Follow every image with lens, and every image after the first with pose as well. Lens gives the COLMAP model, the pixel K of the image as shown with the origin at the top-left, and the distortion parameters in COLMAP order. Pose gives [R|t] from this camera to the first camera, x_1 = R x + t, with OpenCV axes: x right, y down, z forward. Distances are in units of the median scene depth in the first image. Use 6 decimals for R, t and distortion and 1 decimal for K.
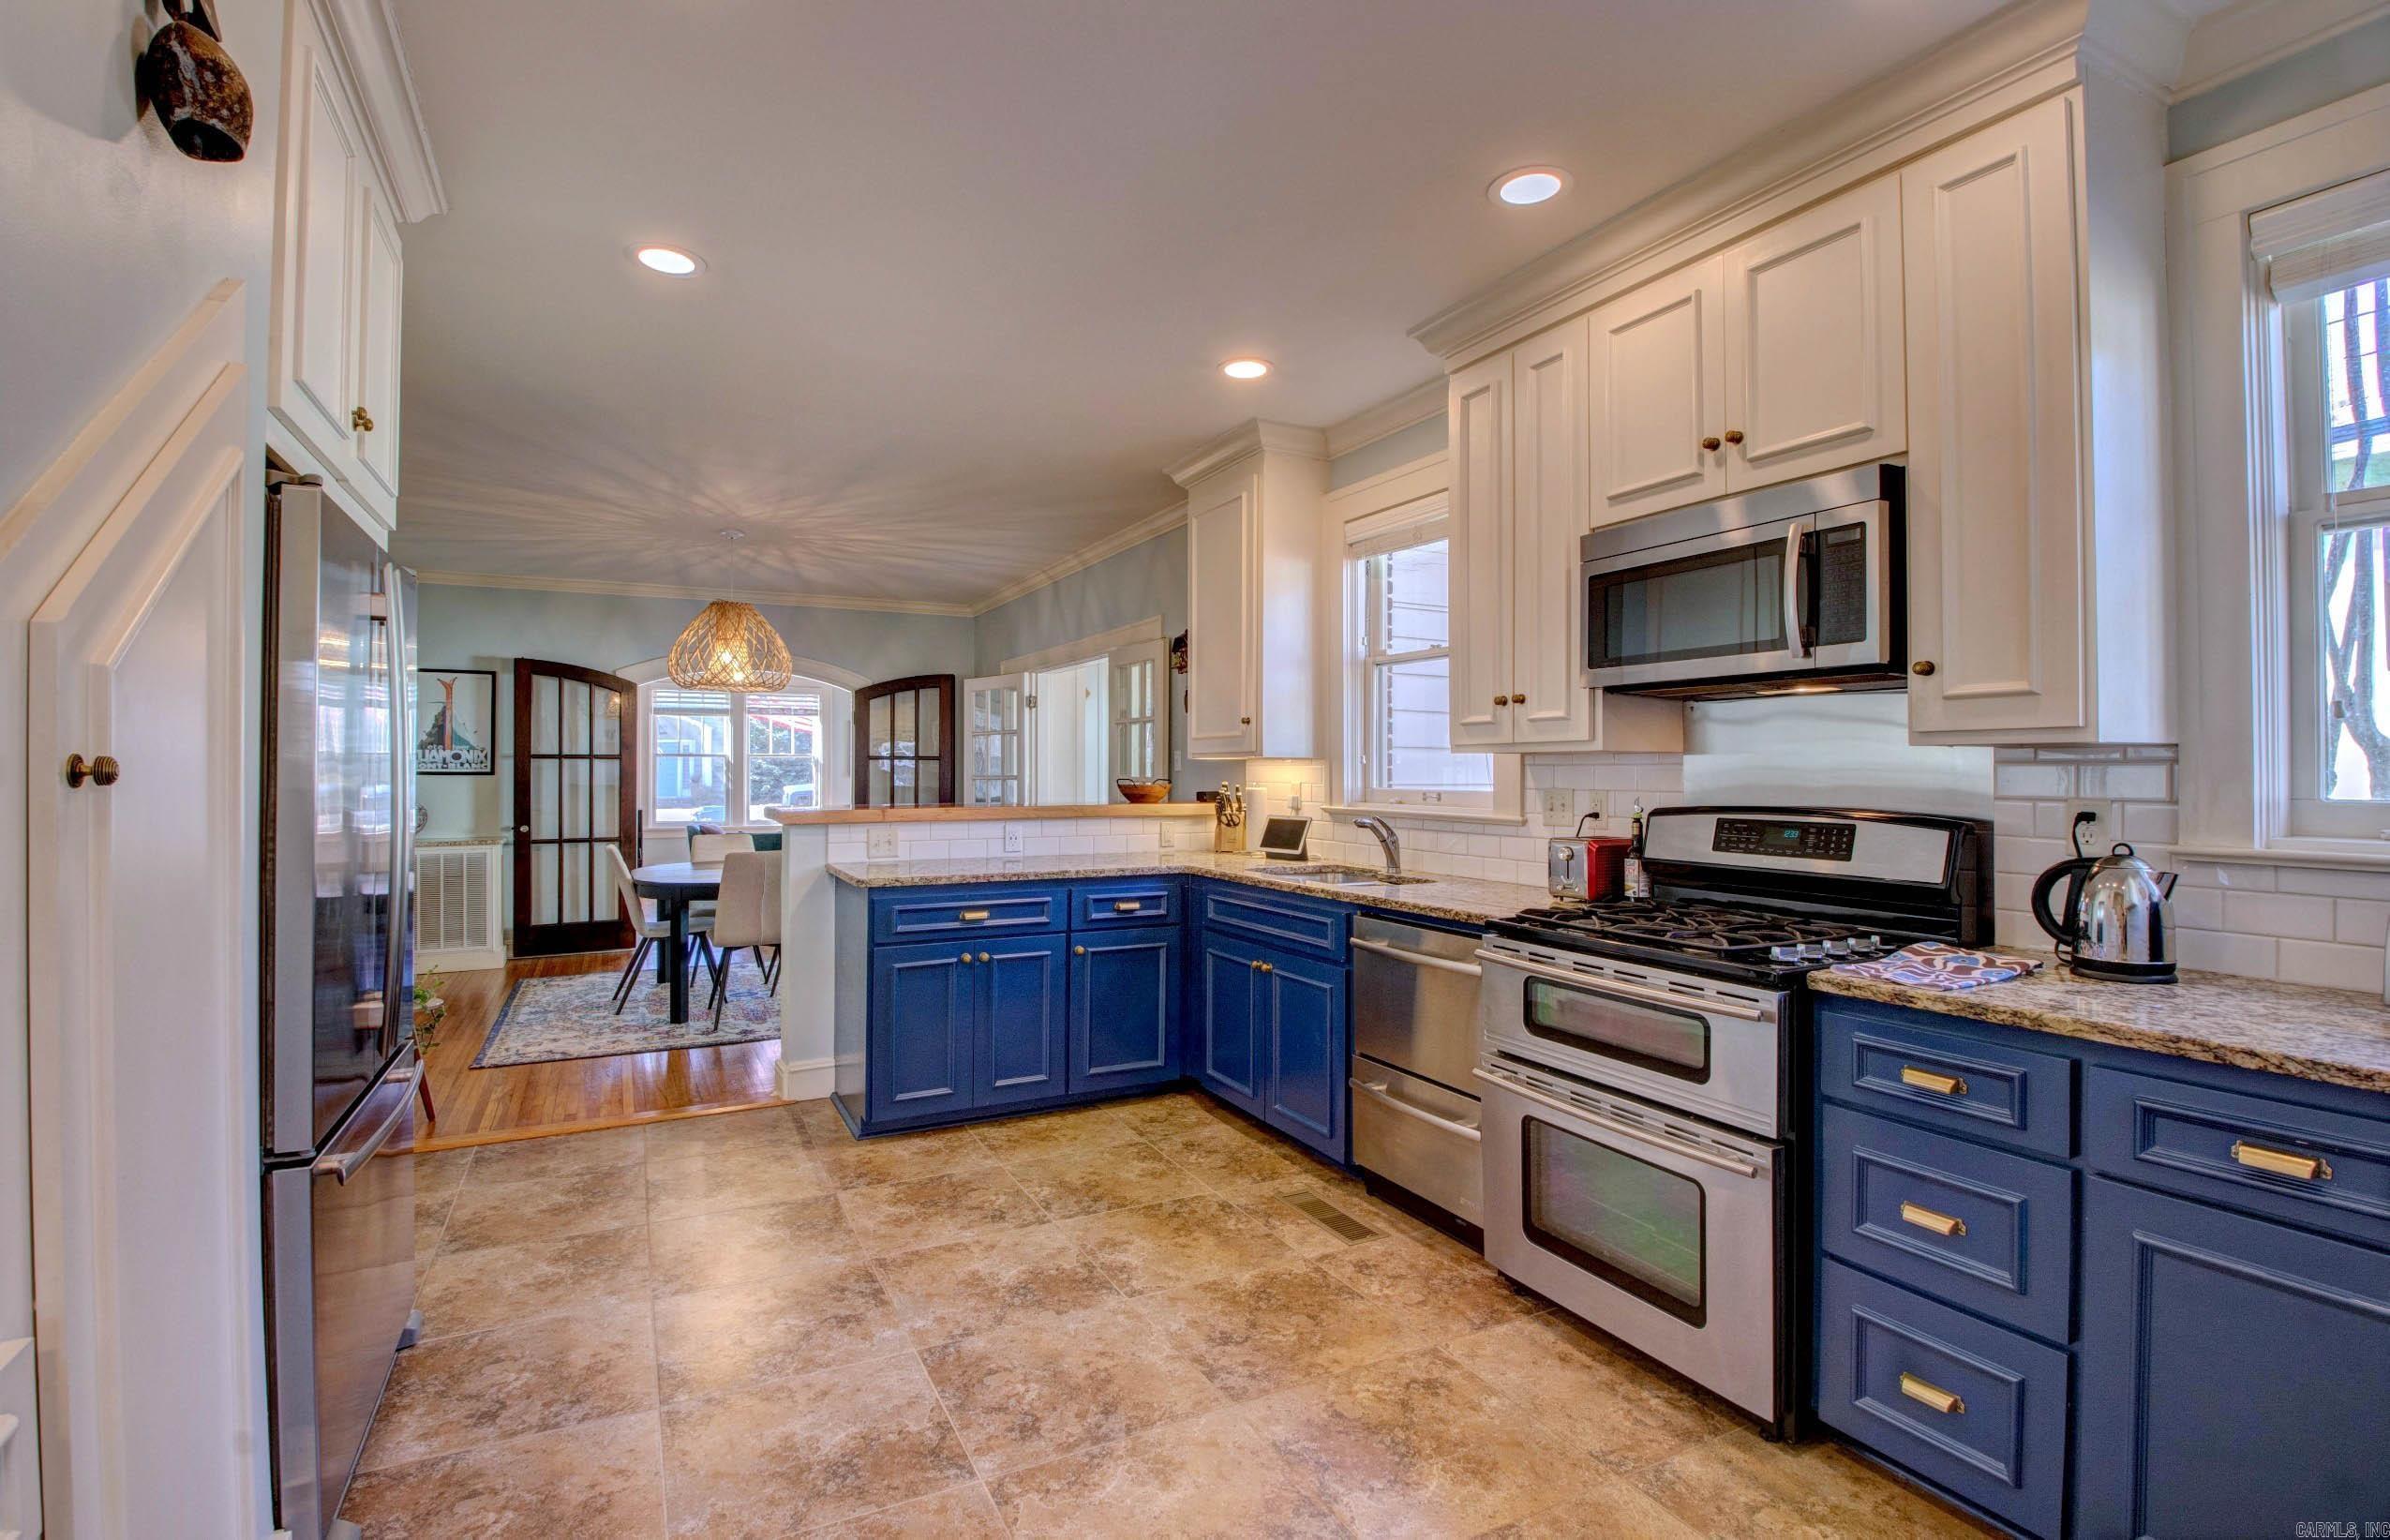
lens RADIAL K [[1110.9, 0, 1186.1], [0, 1110.9, 758.0], [0, 0, 1]] dist [0.033430, -0.045077]
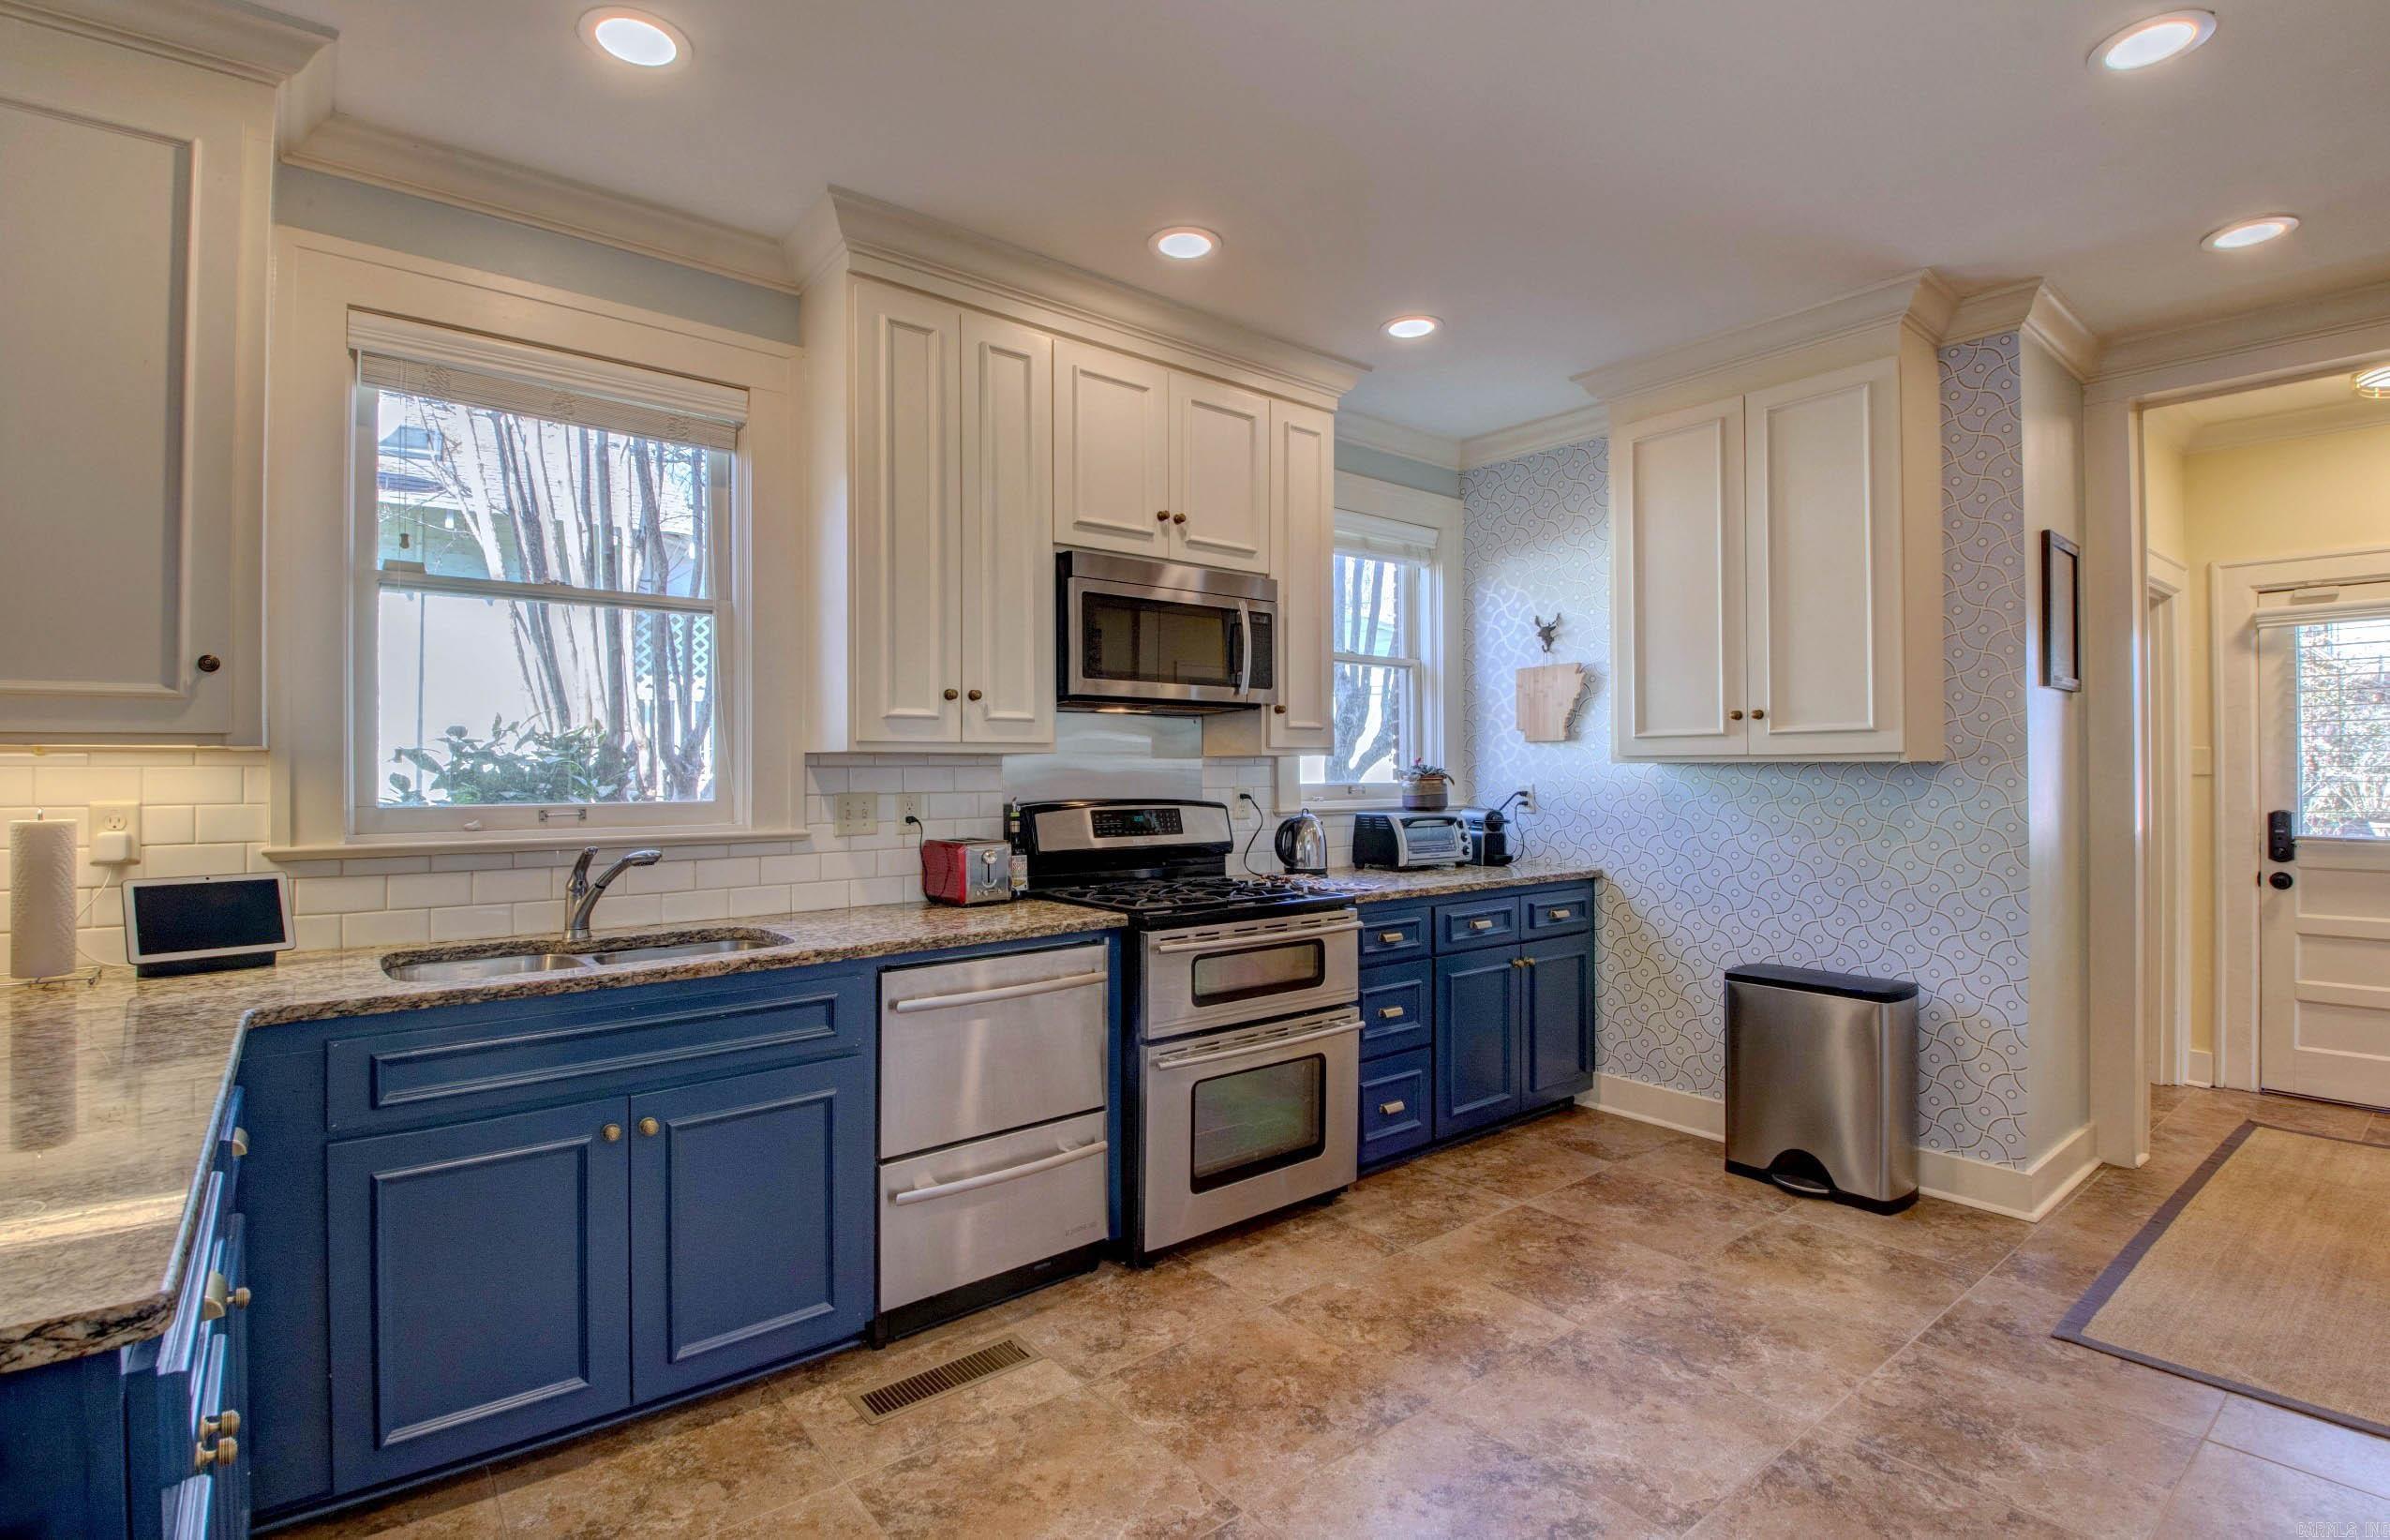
lens RADIAL K [[1110.9, 0, 1186.1], [0, 1110.9, 758.0], [0, 0, 1]] dist [0.033430, -0.045077]
pose [[-0.201622, 0.009722, 0.979415, -0.510754], [-0.007617, 0.999905, -0.011493, 0.006662], [-0.979434, -0.009777, -0.201528, 0.807148]]
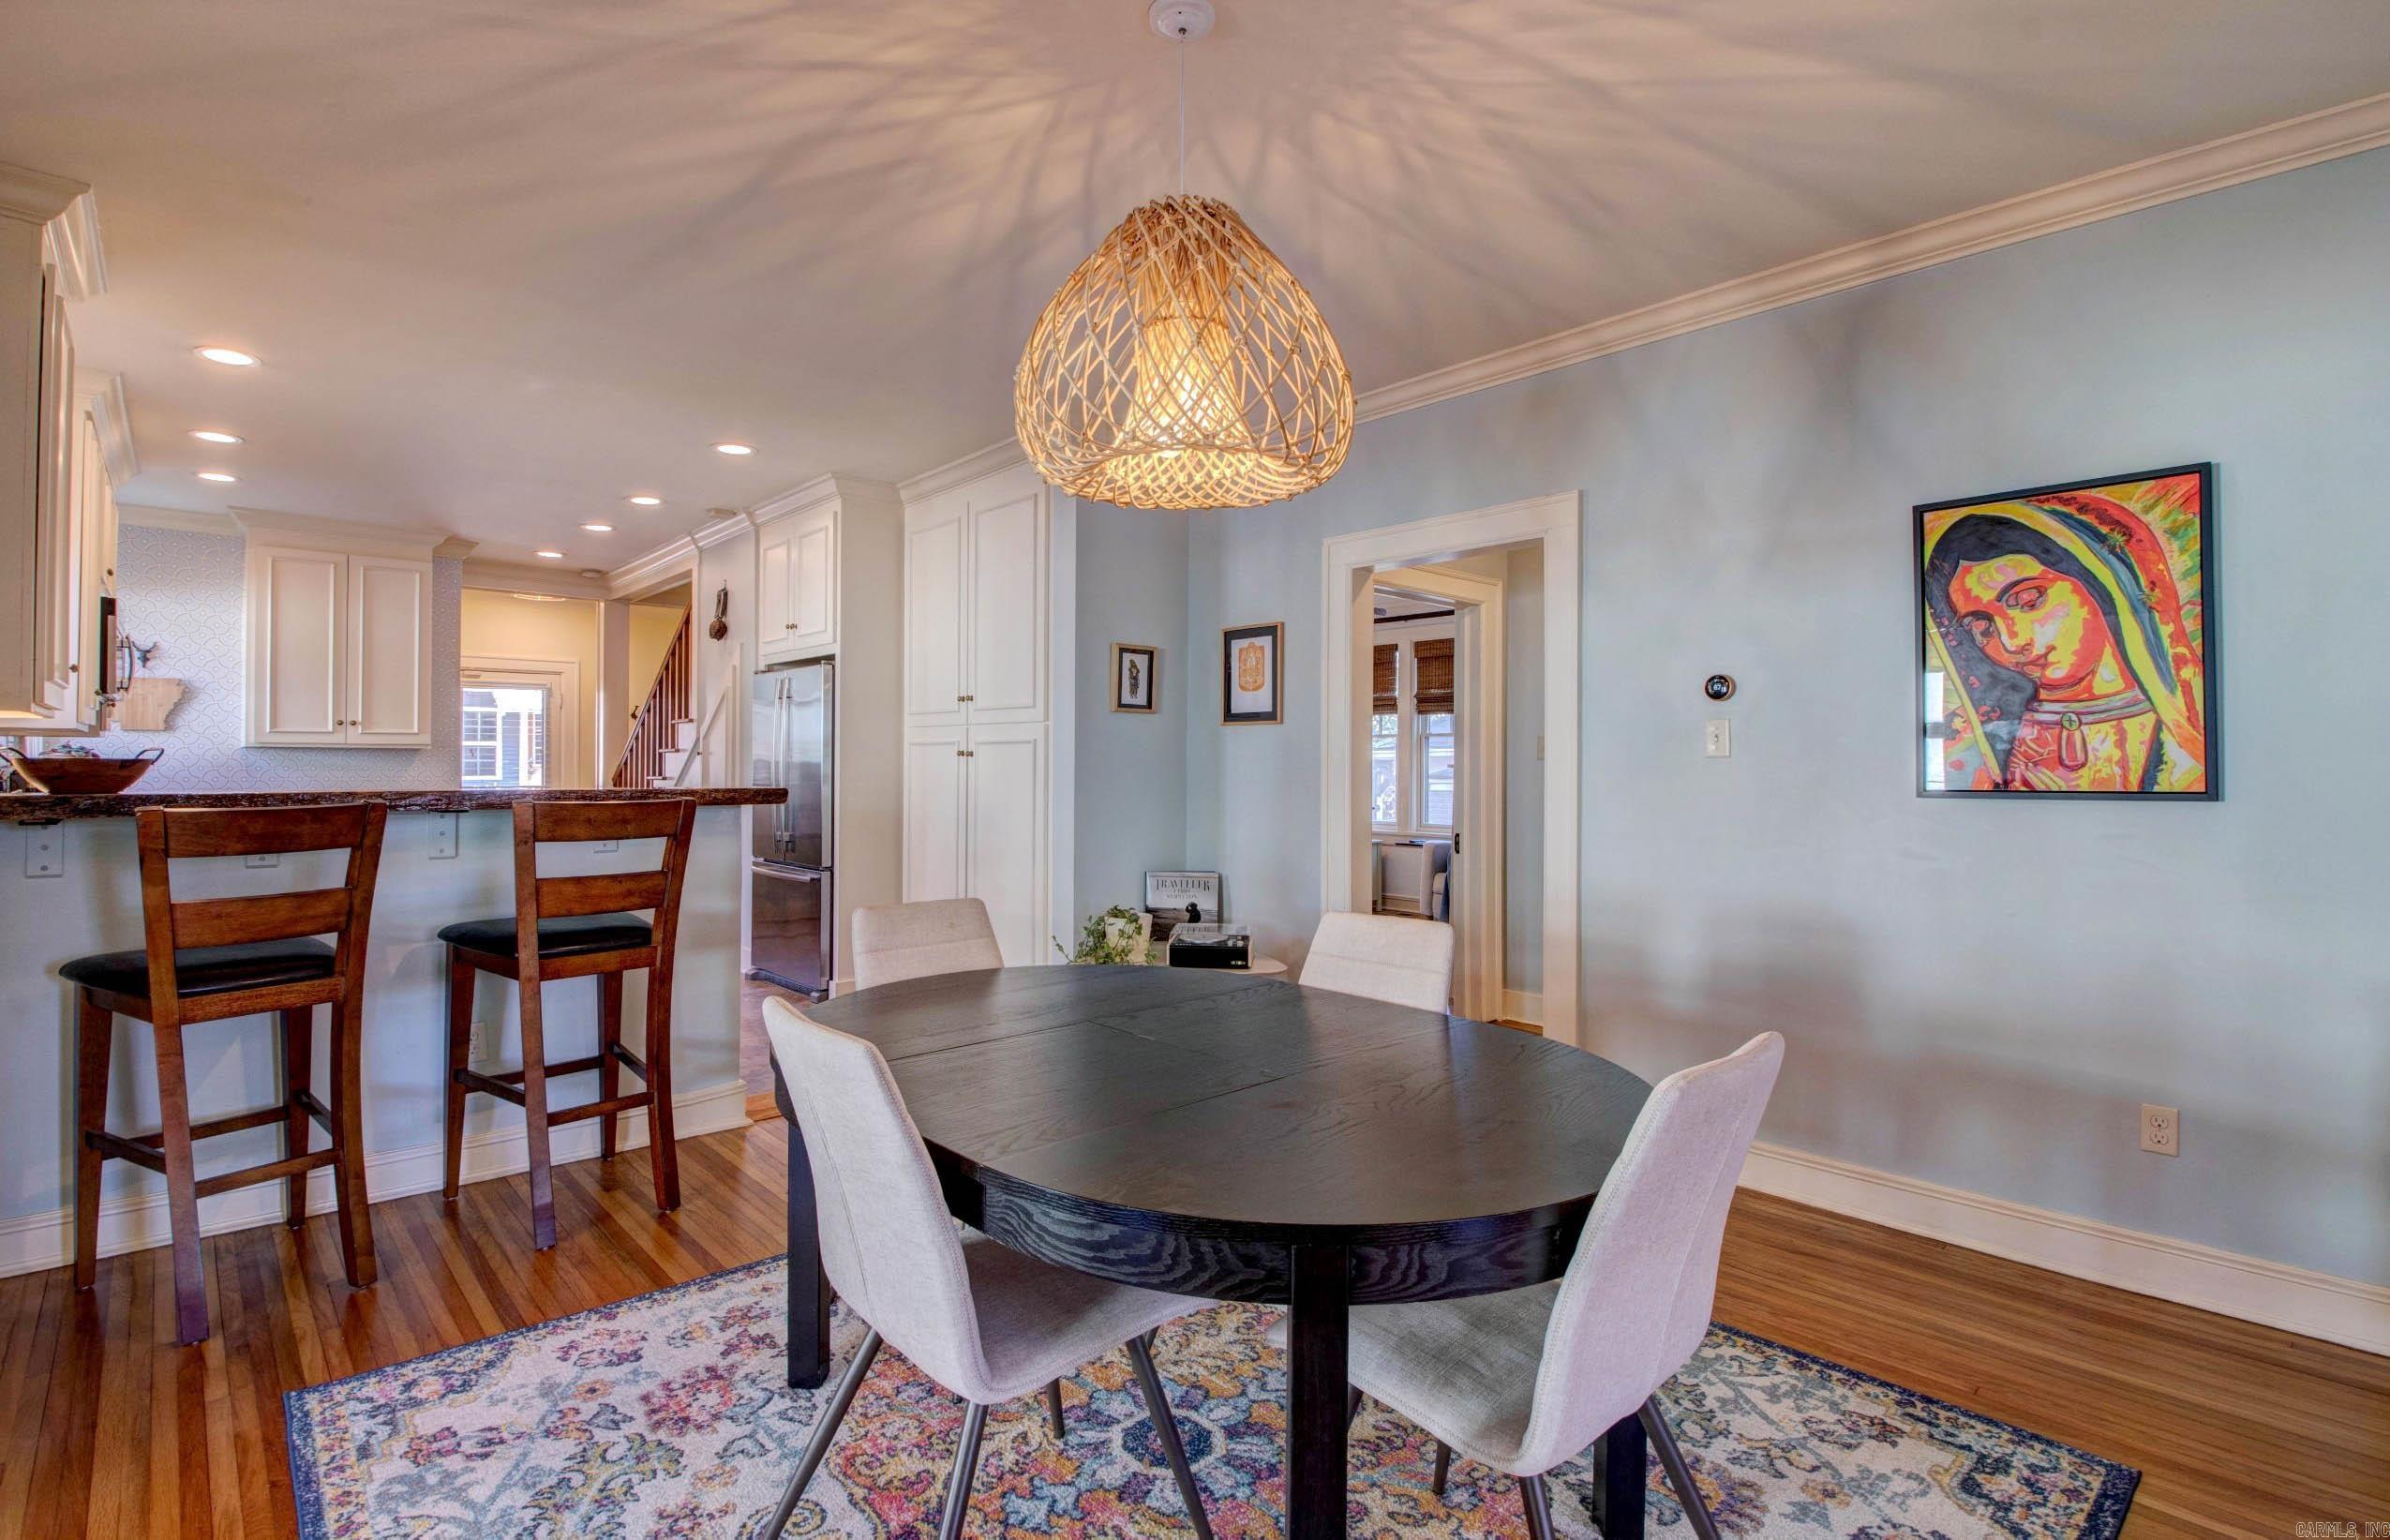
lens RADIAL K [[1132.3, 0, 1186.7], [0, 1132.3, 759.7], [0, 0, 1]] dist [0.027693, -0.033058]
pose [[-0.966906, -0.005186, -0.255081, -0.527776], [-0.000713, 0.999844, -0.017624, 0.043968], [0.255133, -0.016859, -0.966759, 2.164717]]
